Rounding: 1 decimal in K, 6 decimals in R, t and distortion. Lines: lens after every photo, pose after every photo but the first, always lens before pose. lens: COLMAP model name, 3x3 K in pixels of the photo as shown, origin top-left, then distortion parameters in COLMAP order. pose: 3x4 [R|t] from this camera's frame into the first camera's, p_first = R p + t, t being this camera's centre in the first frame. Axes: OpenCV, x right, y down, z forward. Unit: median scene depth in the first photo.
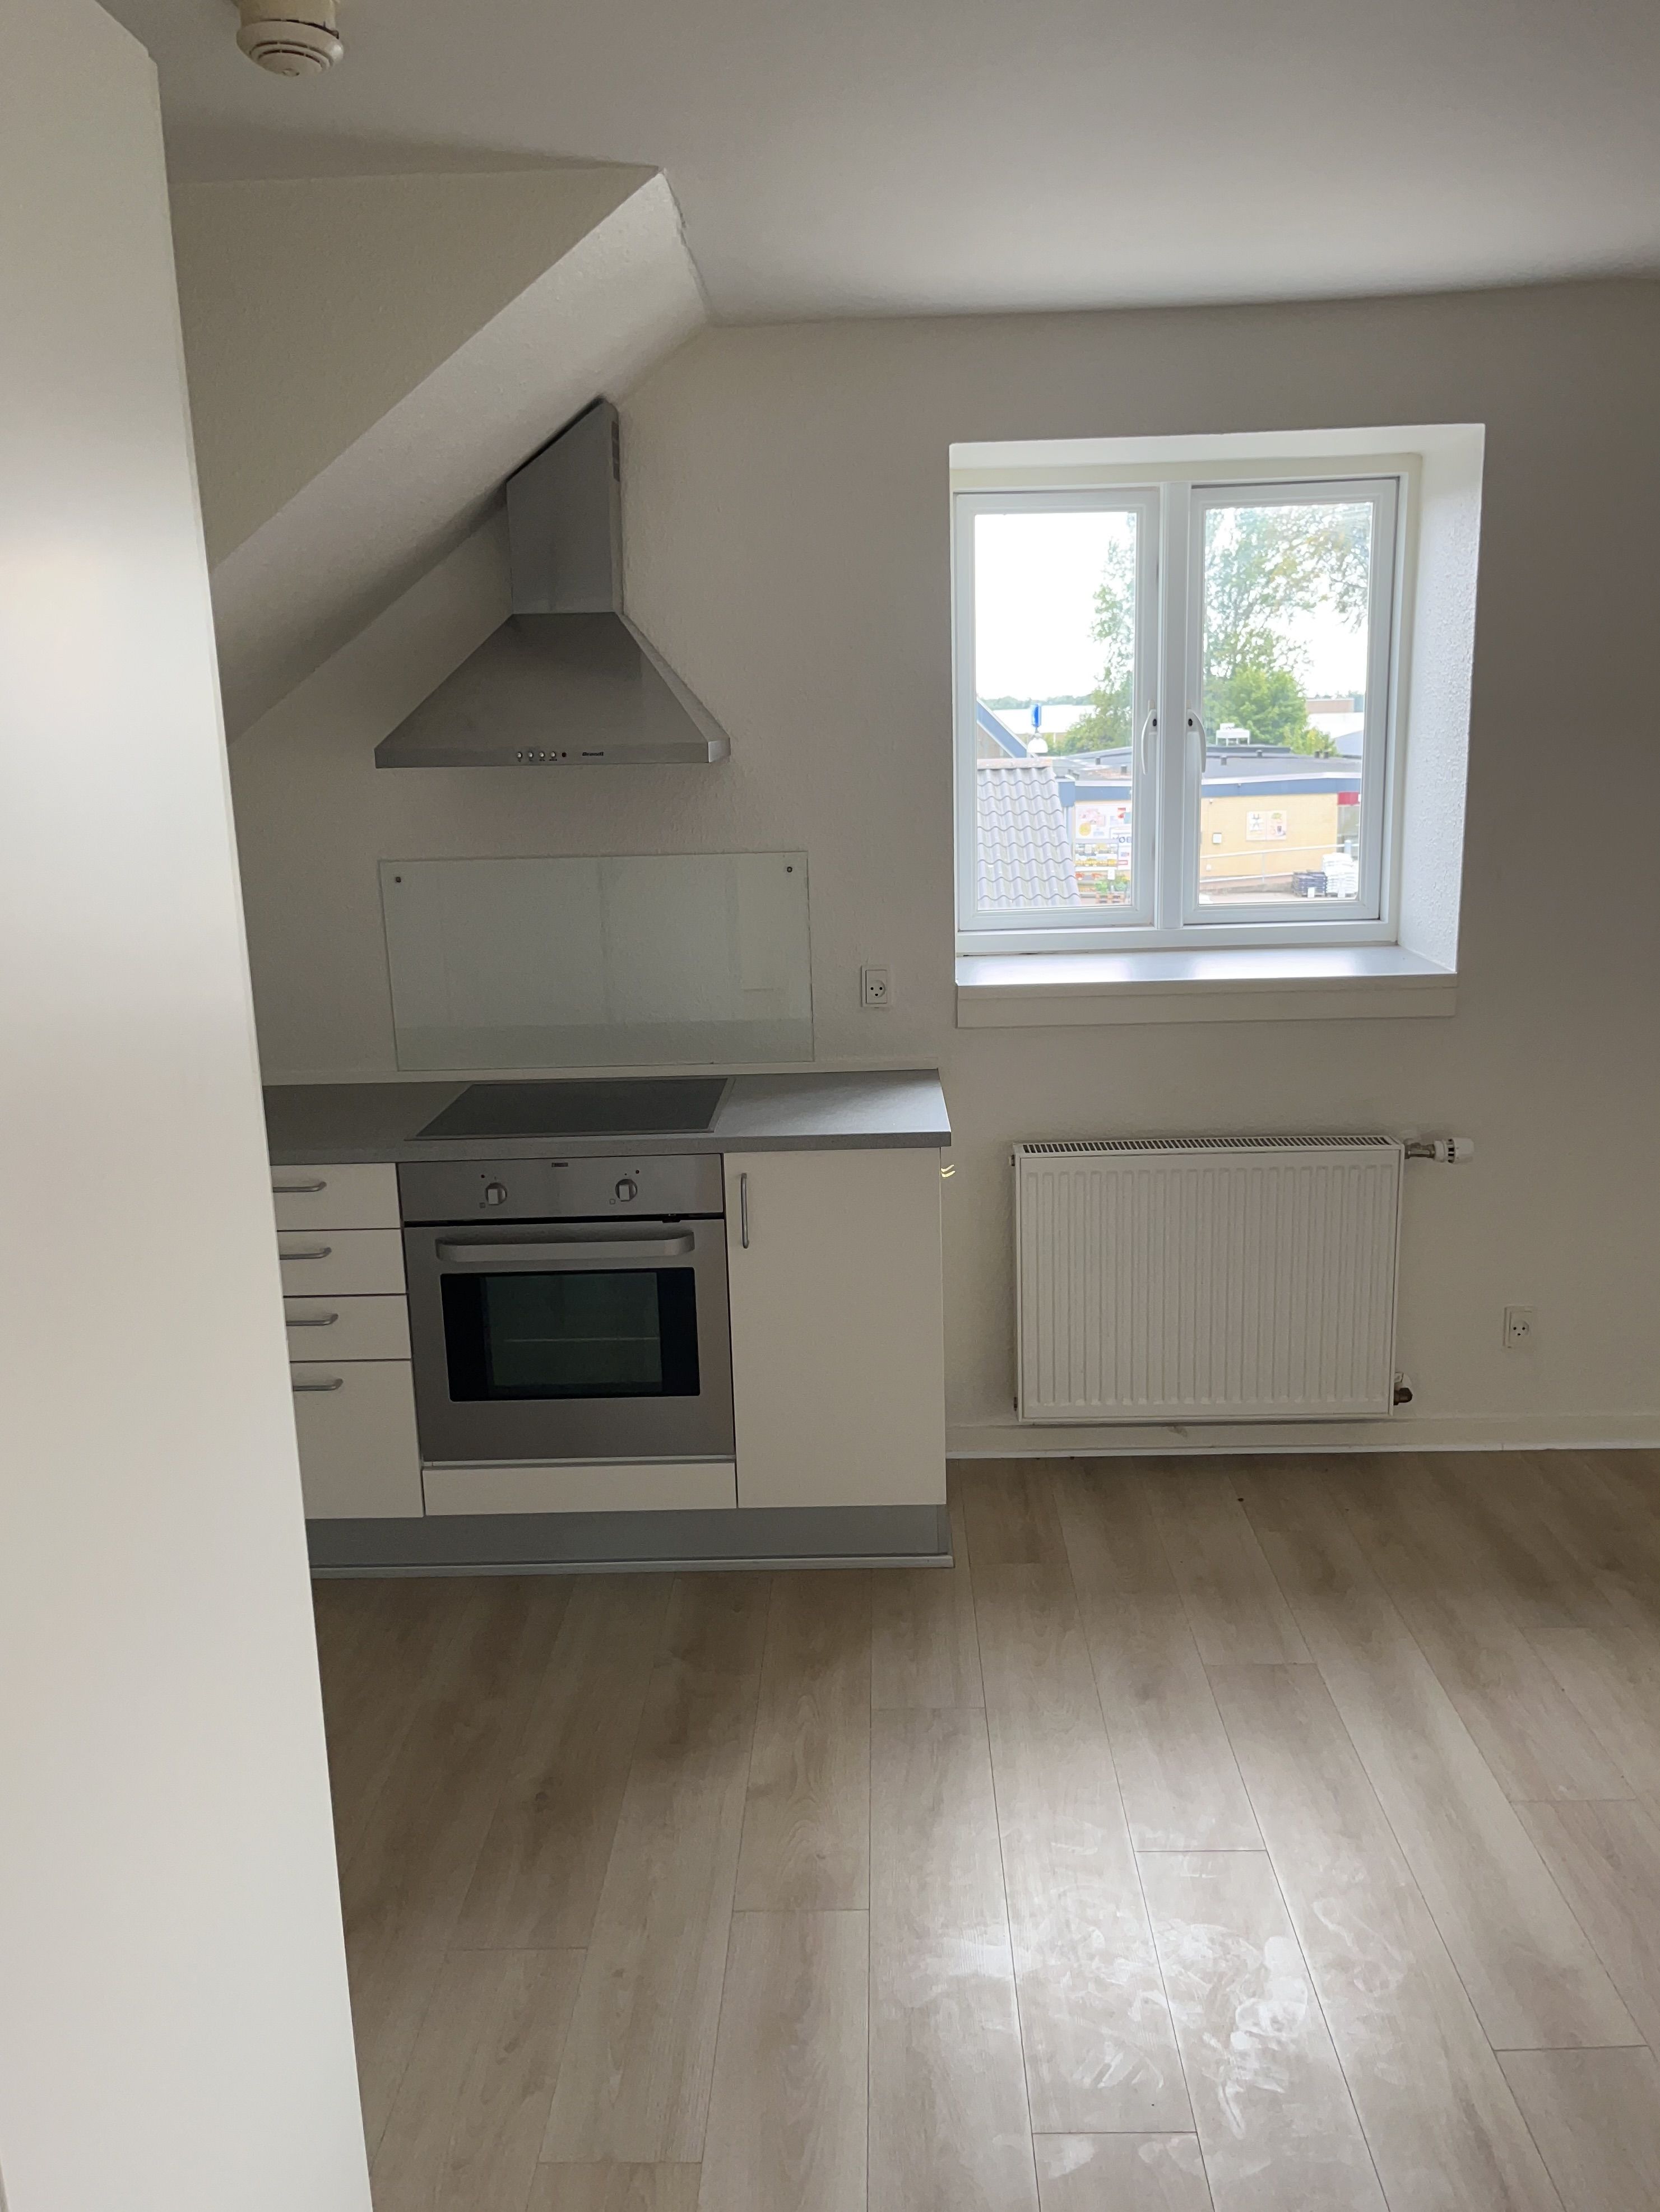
lens RADIAL K [[1743.0, 0, 836.5], [0, 1743.0, 1117.9], [0, 0, 1]] dist [0.041697, -0.011957]
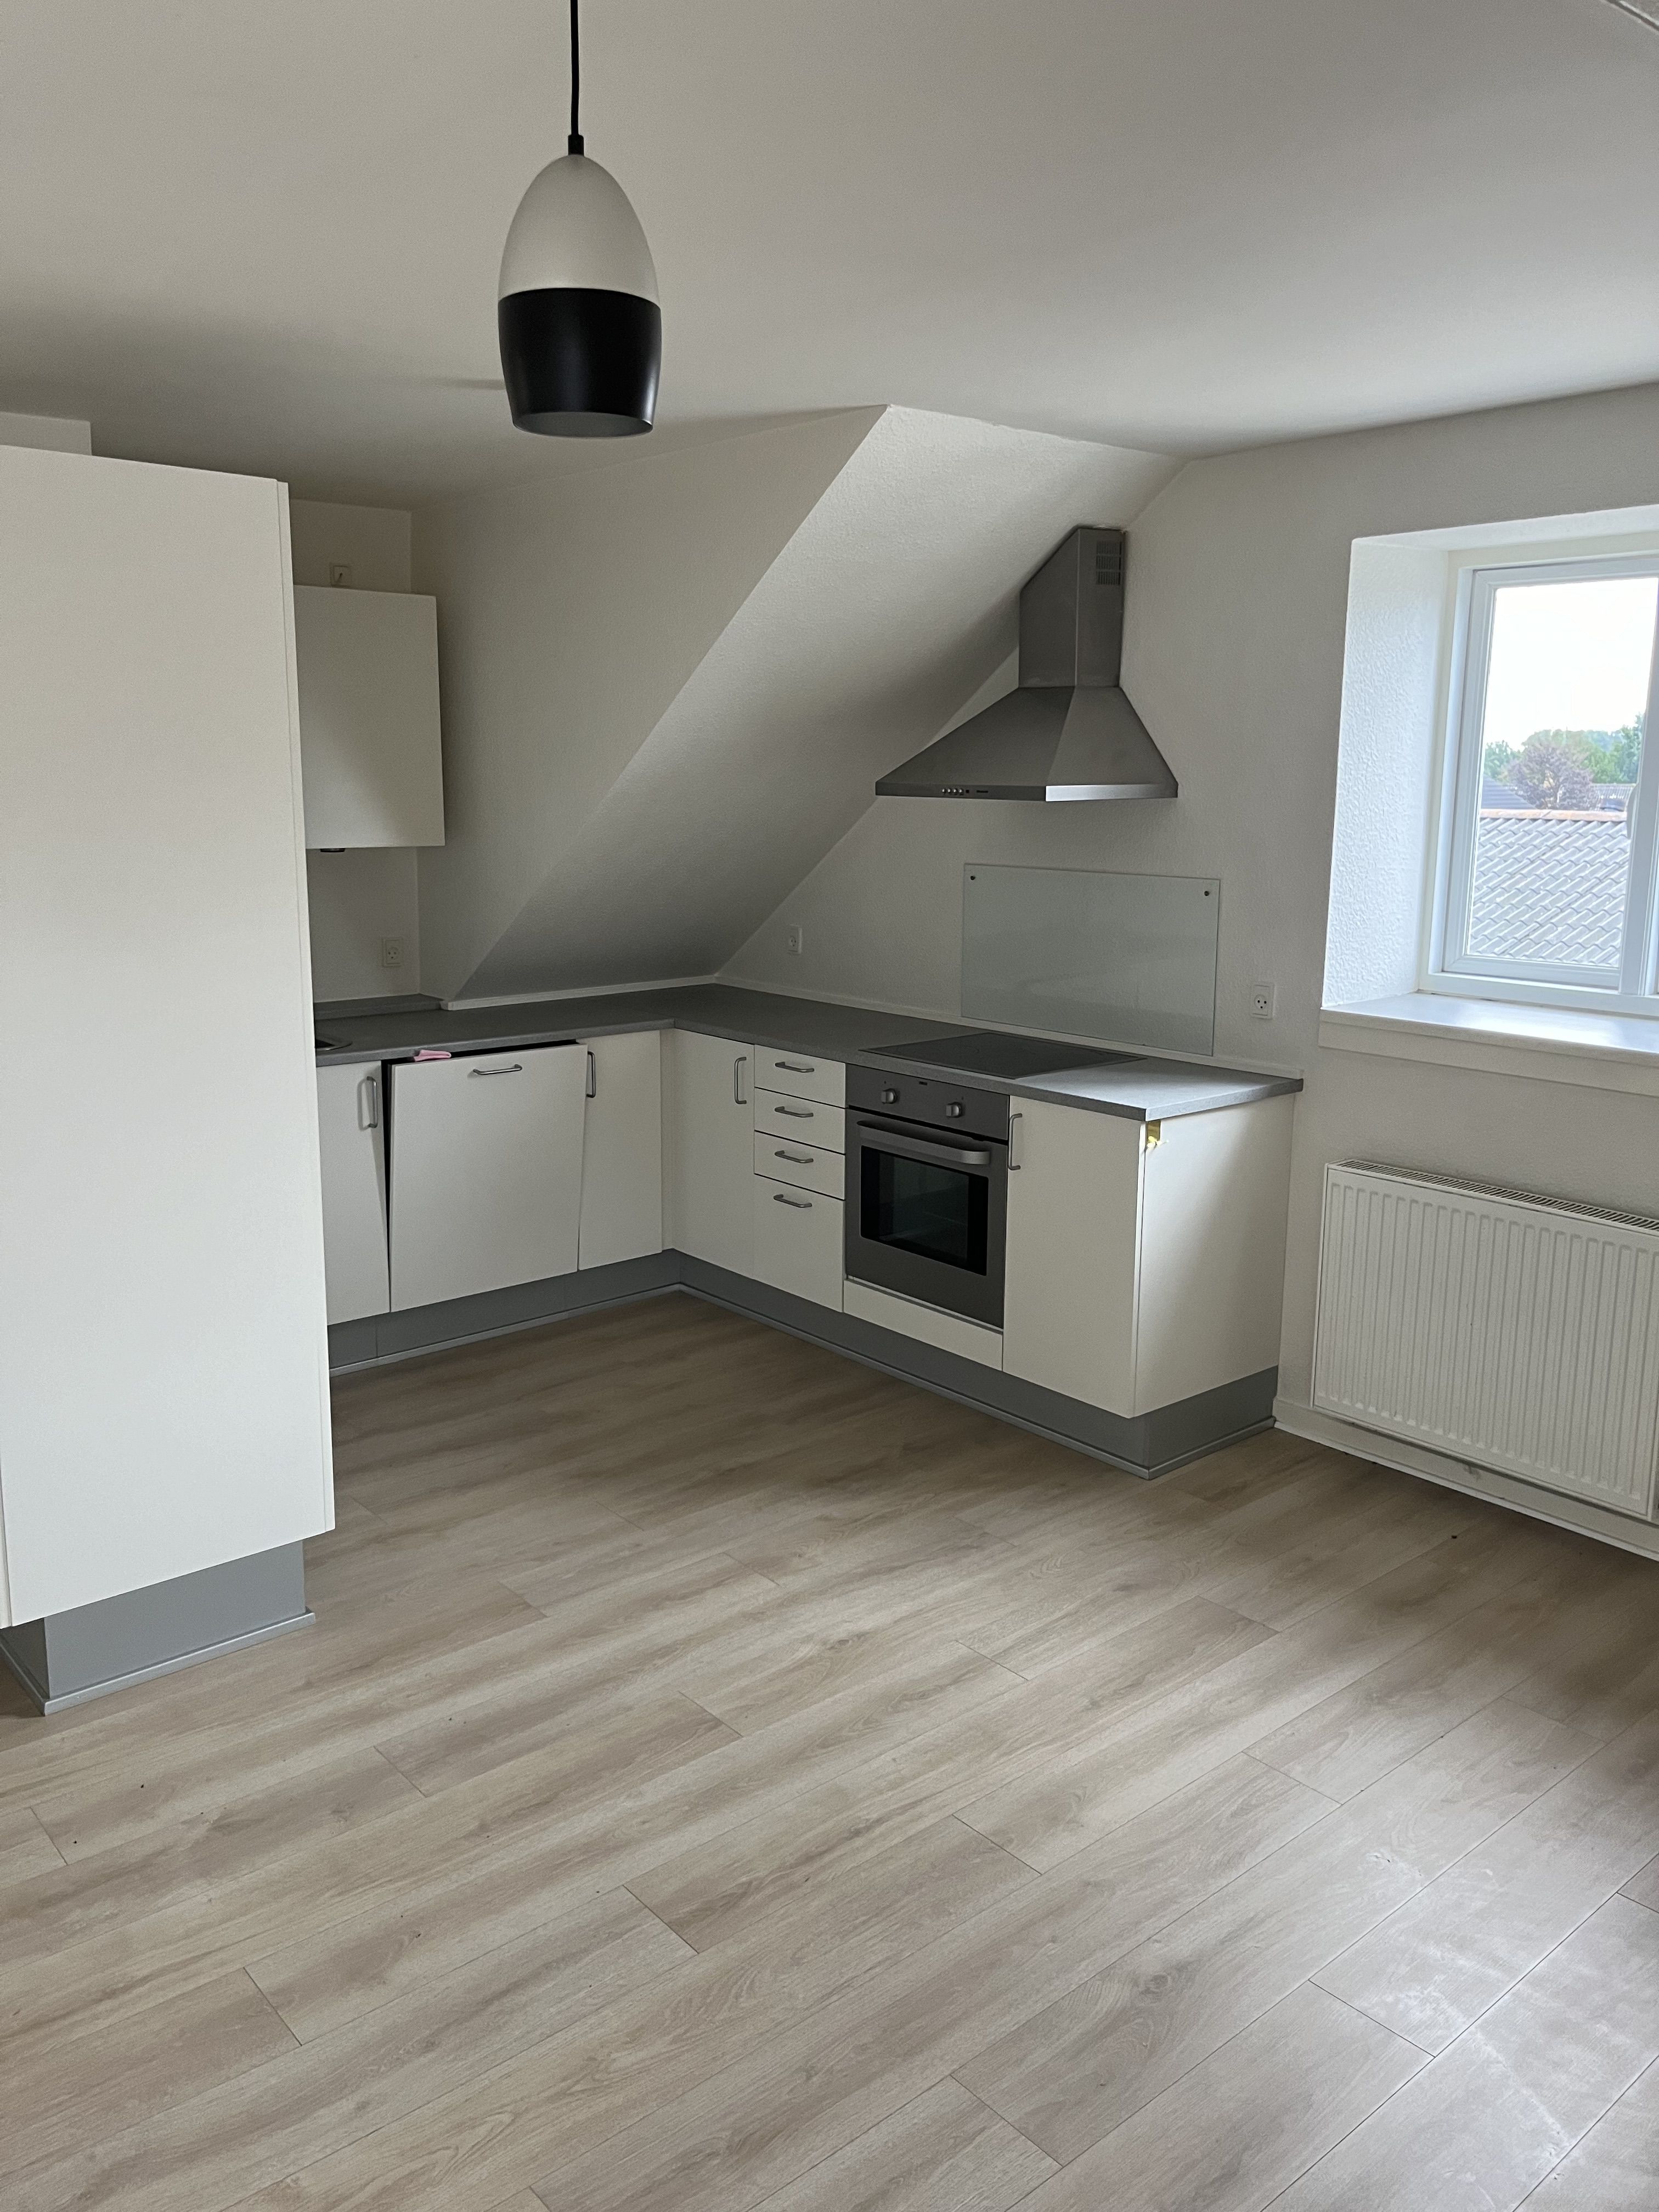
lens RADIAL K [[1742.7, 0, 842.0], [0, 1742.7, 1094.7], [0, 0, 1]] dist [0.041697, -0.011957]
pose [[0.657119, 0.171906, -0.733923, 0.791409], [-0.192614, 0.979618, 0.056997, -0.029263], [0.728762, 0.103910, 0.676837, 0.014016]]
